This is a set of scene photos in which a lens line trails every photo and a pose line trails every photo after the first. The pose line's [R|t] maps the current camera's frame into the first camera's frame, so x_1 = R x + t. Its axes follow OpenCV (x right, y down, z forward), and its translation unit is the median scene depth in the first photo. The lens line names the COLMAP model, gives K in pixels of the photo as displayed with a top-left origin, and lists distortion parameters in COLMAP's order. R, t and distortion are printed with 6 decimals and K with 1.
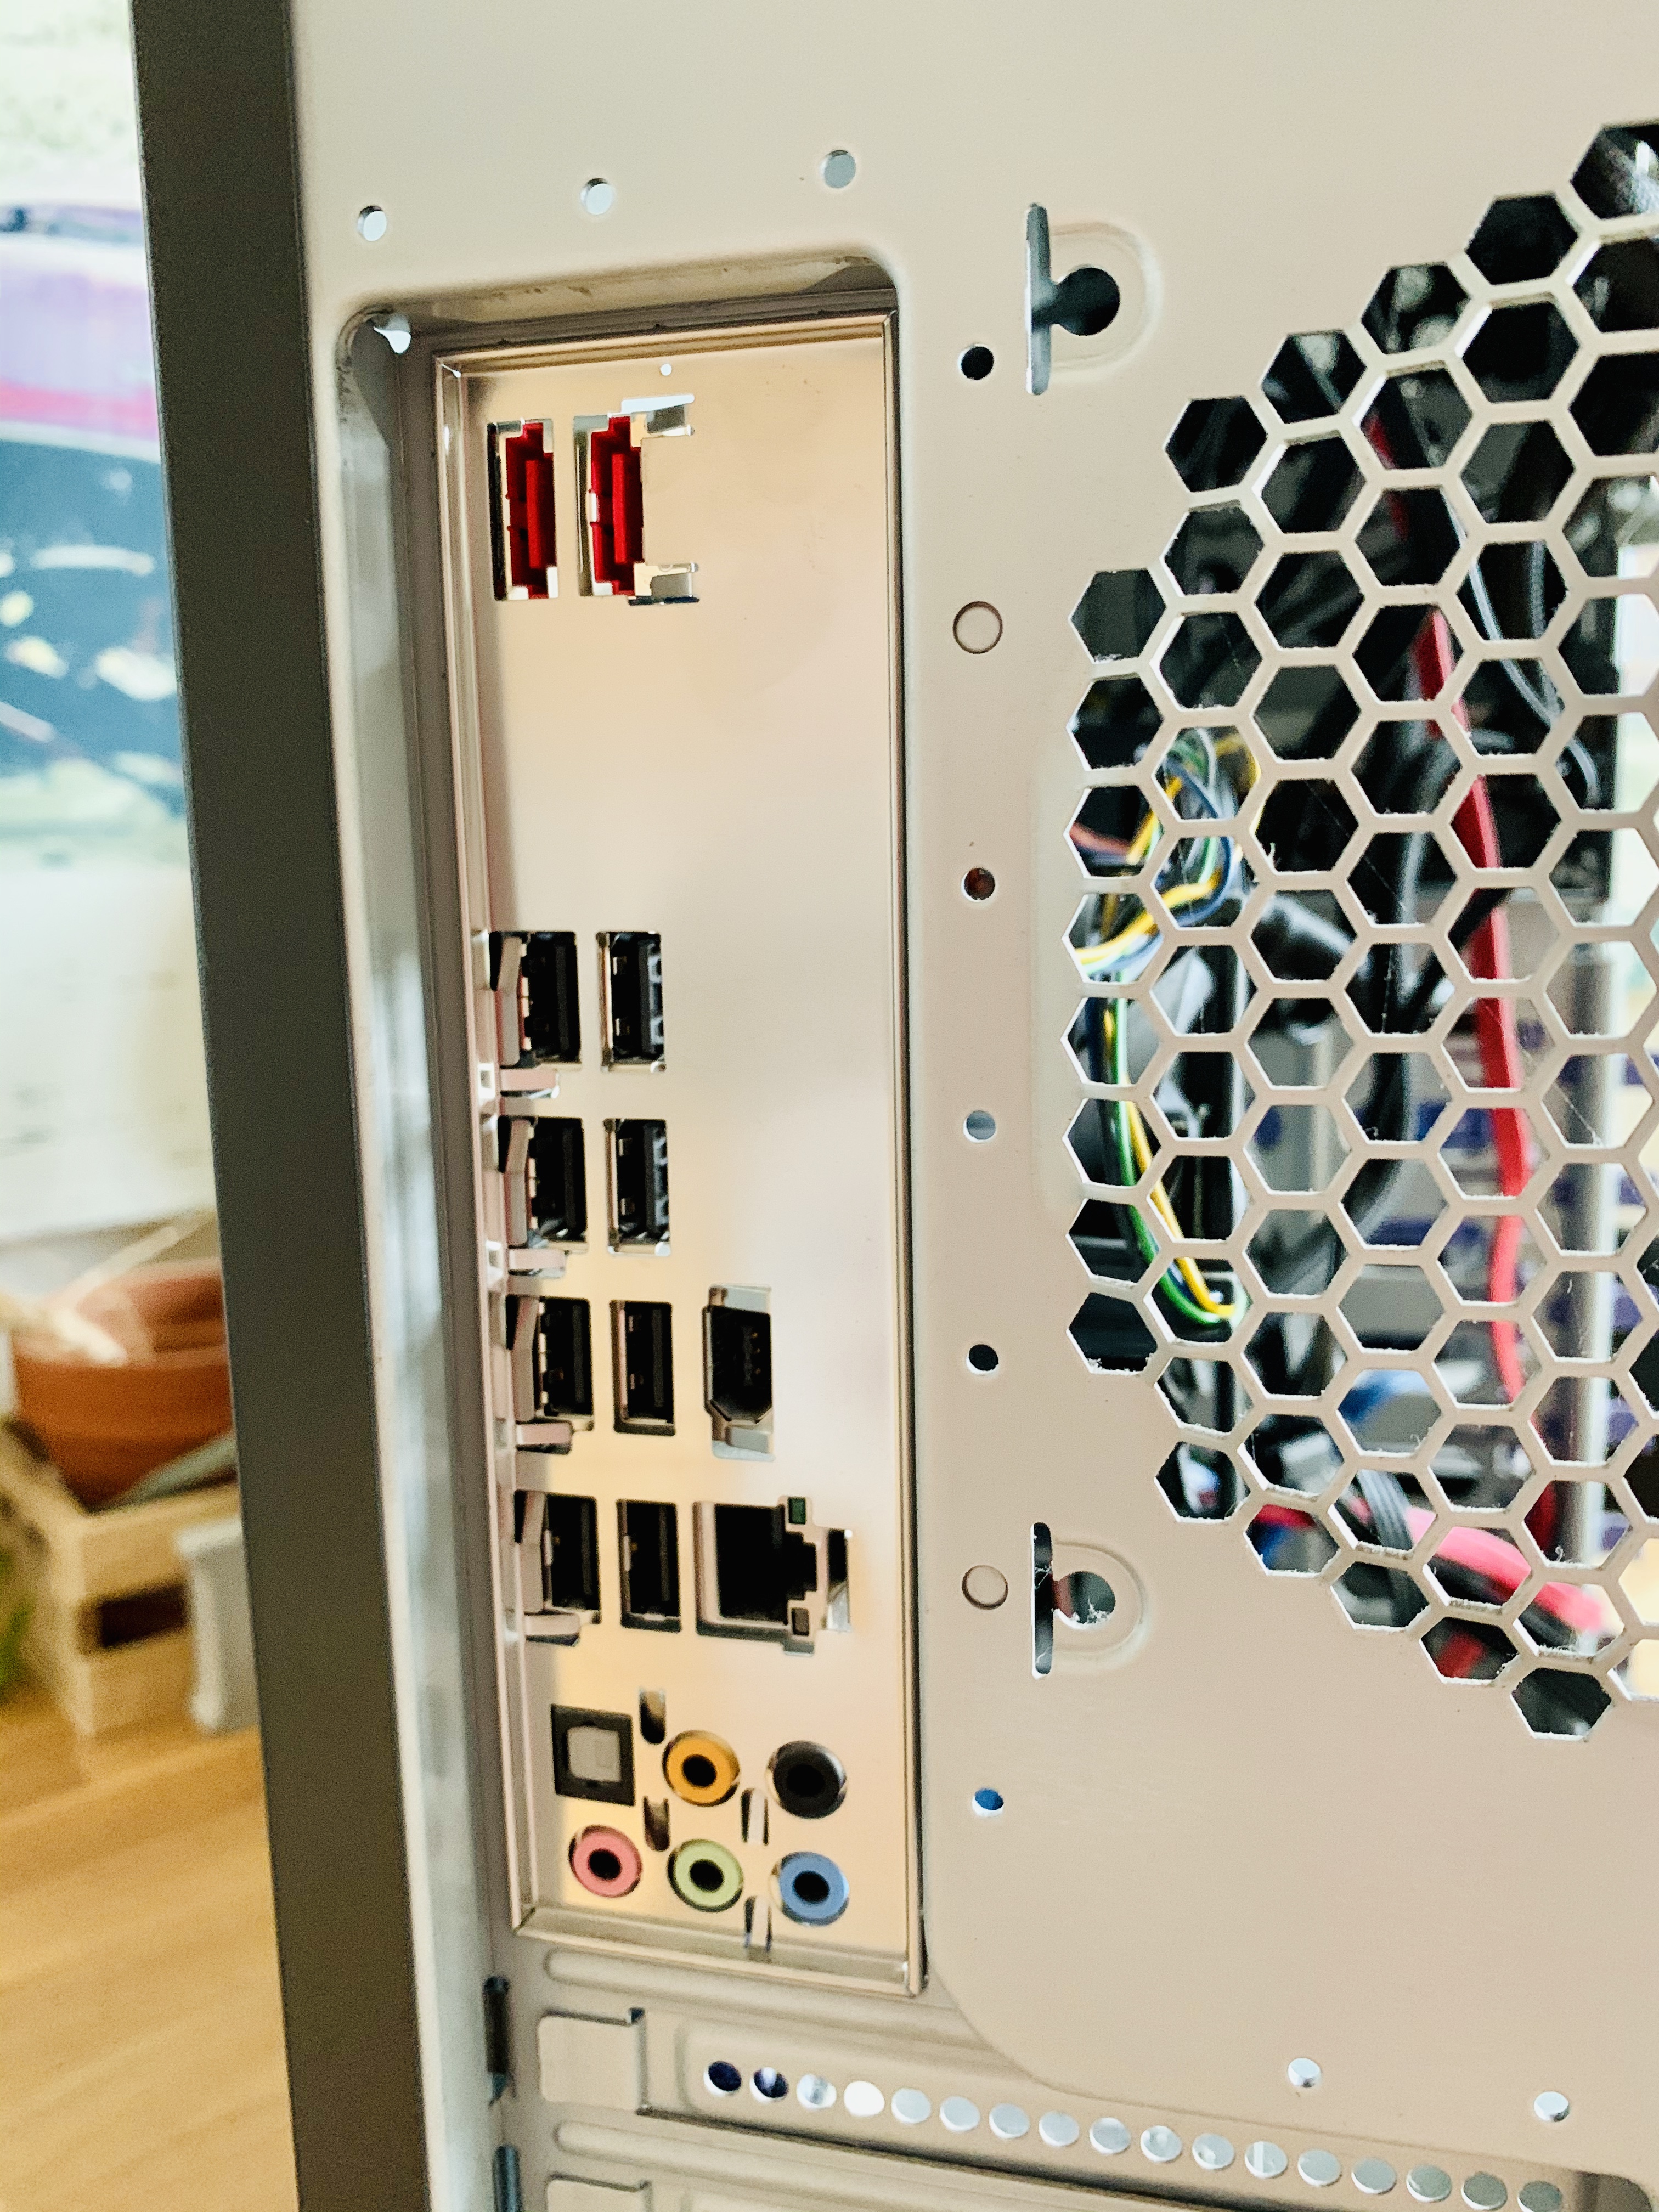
lens RADIAL K [[1741.6, 0, 823.9], [0, 1741.6, 1105.8], [0, 0, 1]] dist [-0.008018, -0.013727]
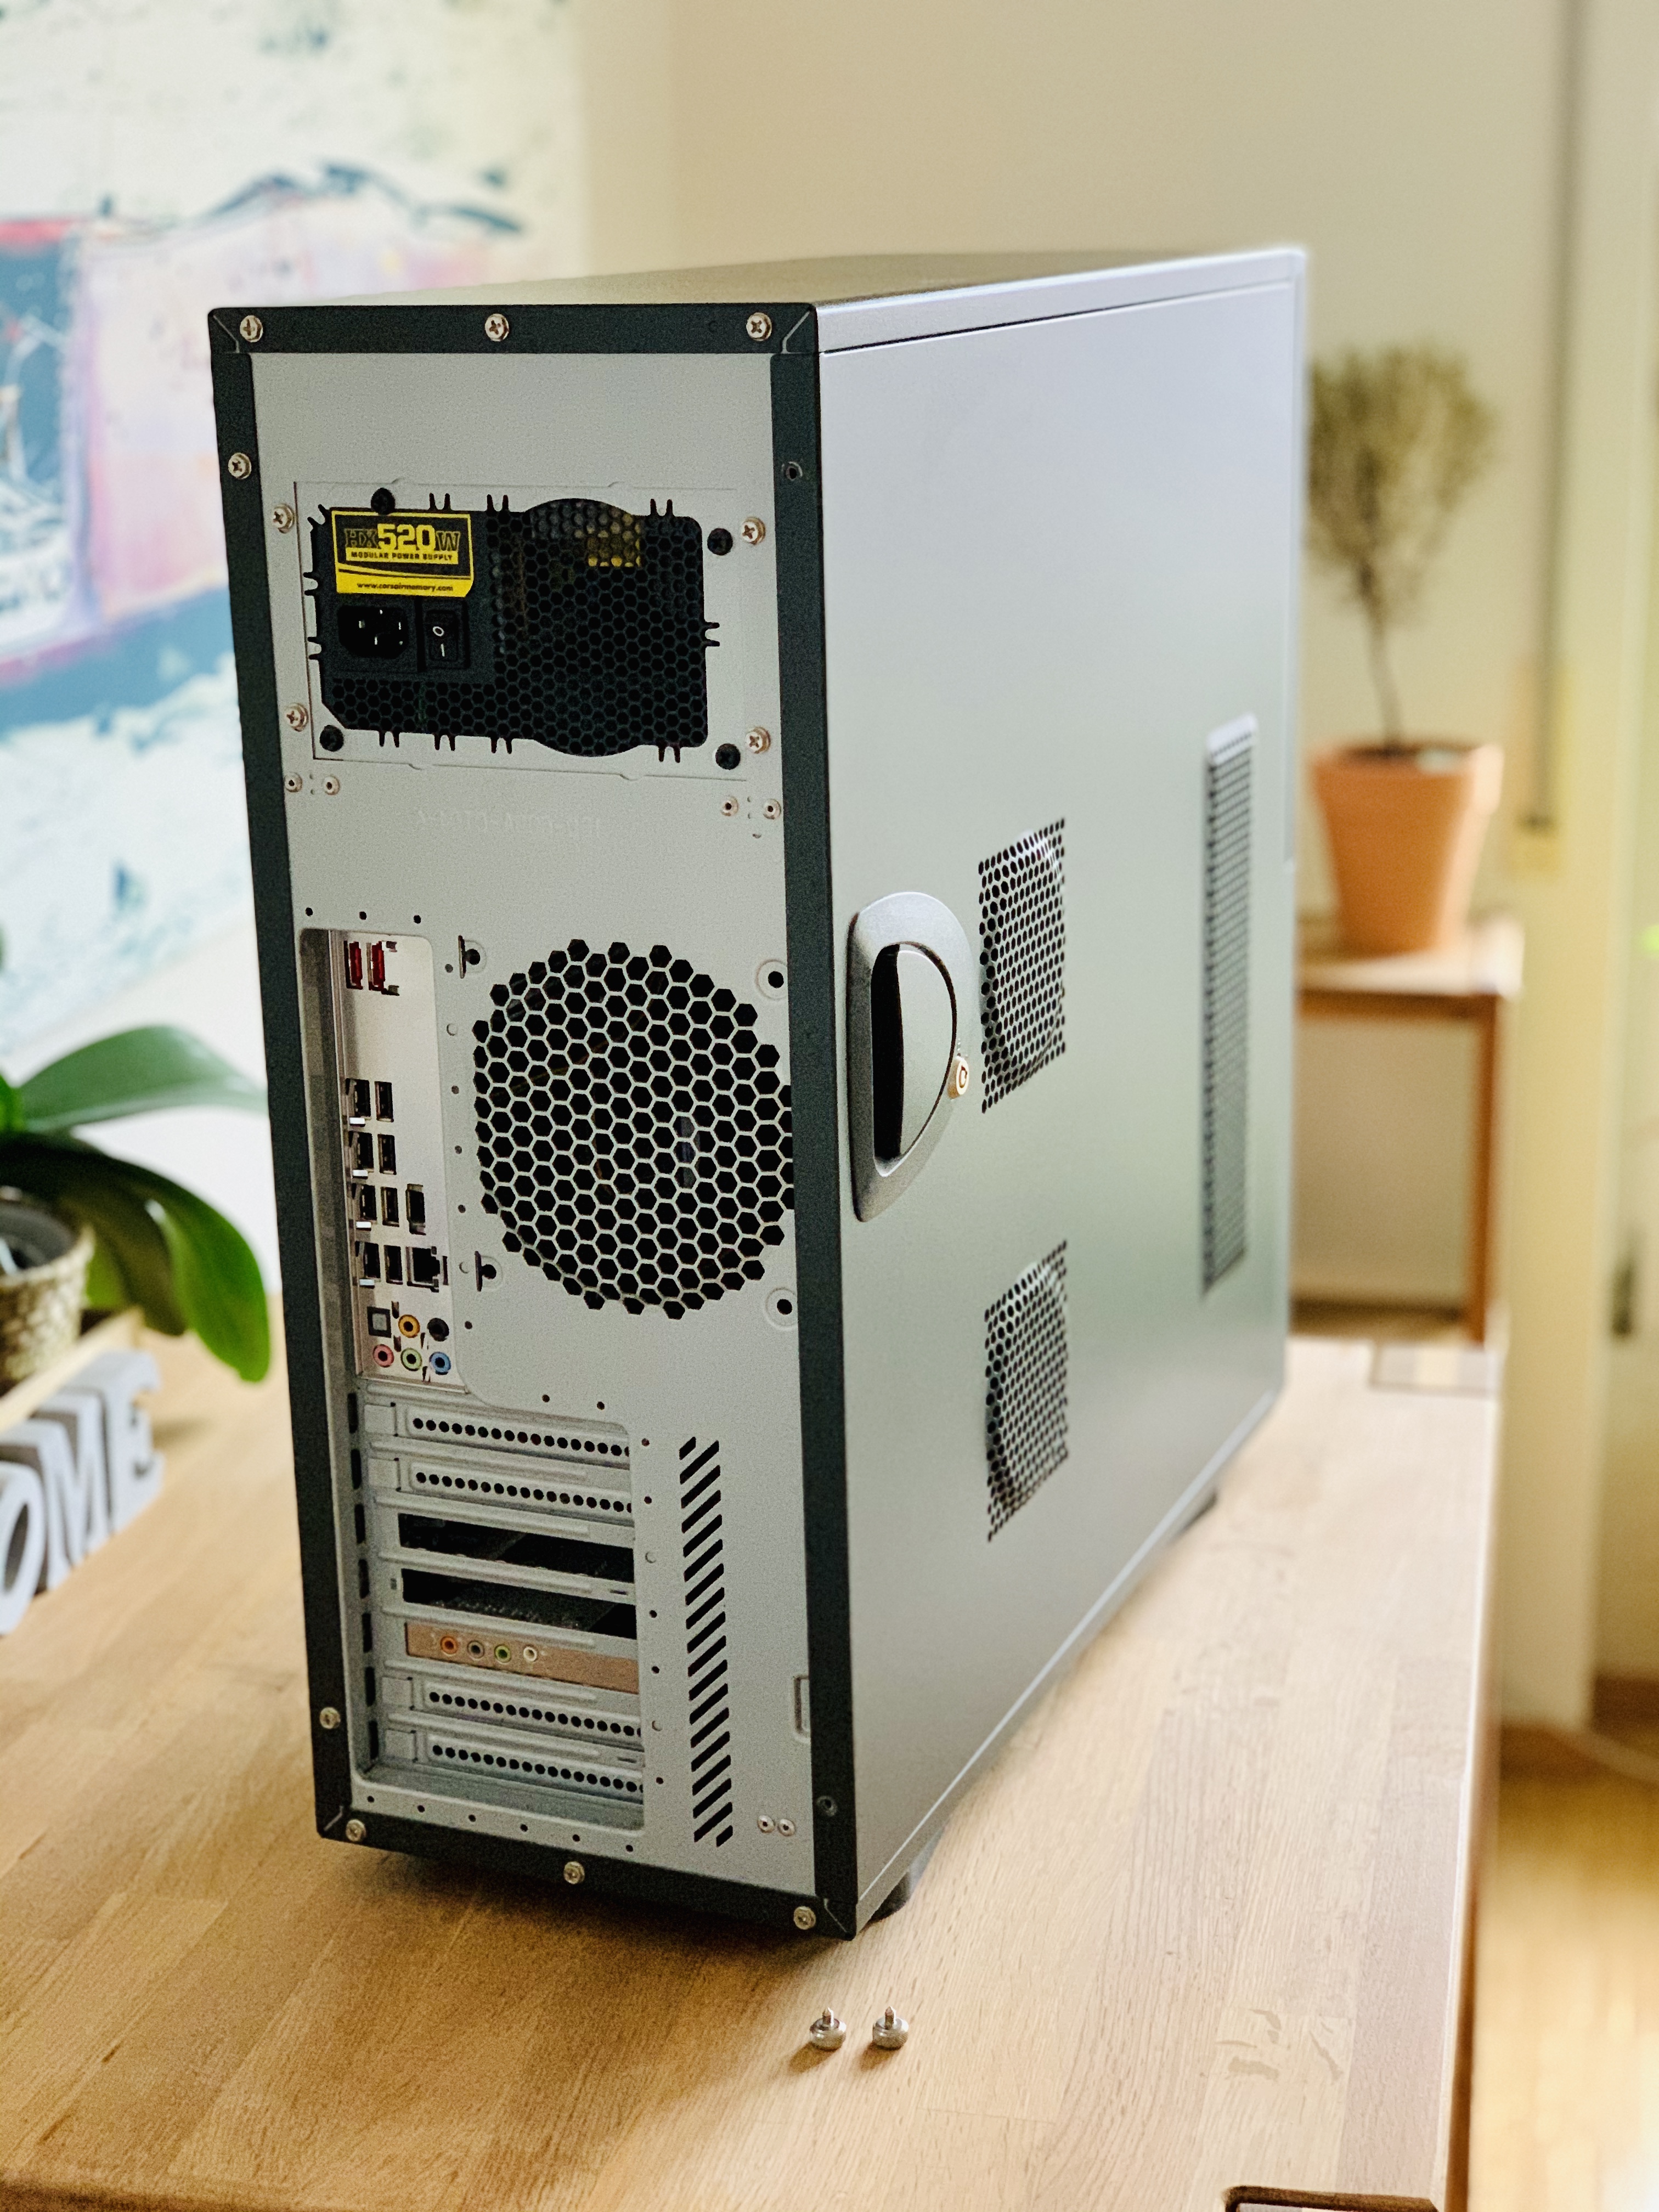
lens RADIAL K [[3381.9, 0, 831.2], [0, 3381.9, 1105.7], [0, 0, 1]] dist [0.059549, 0.000000]
pose [[0.985812, 0.041608, -0.162615, 1.820930], [-0.020316, 0.991245, 0.130467, -0.928682], [0.166620, -0.125312, 0.978026, -5.322778]]
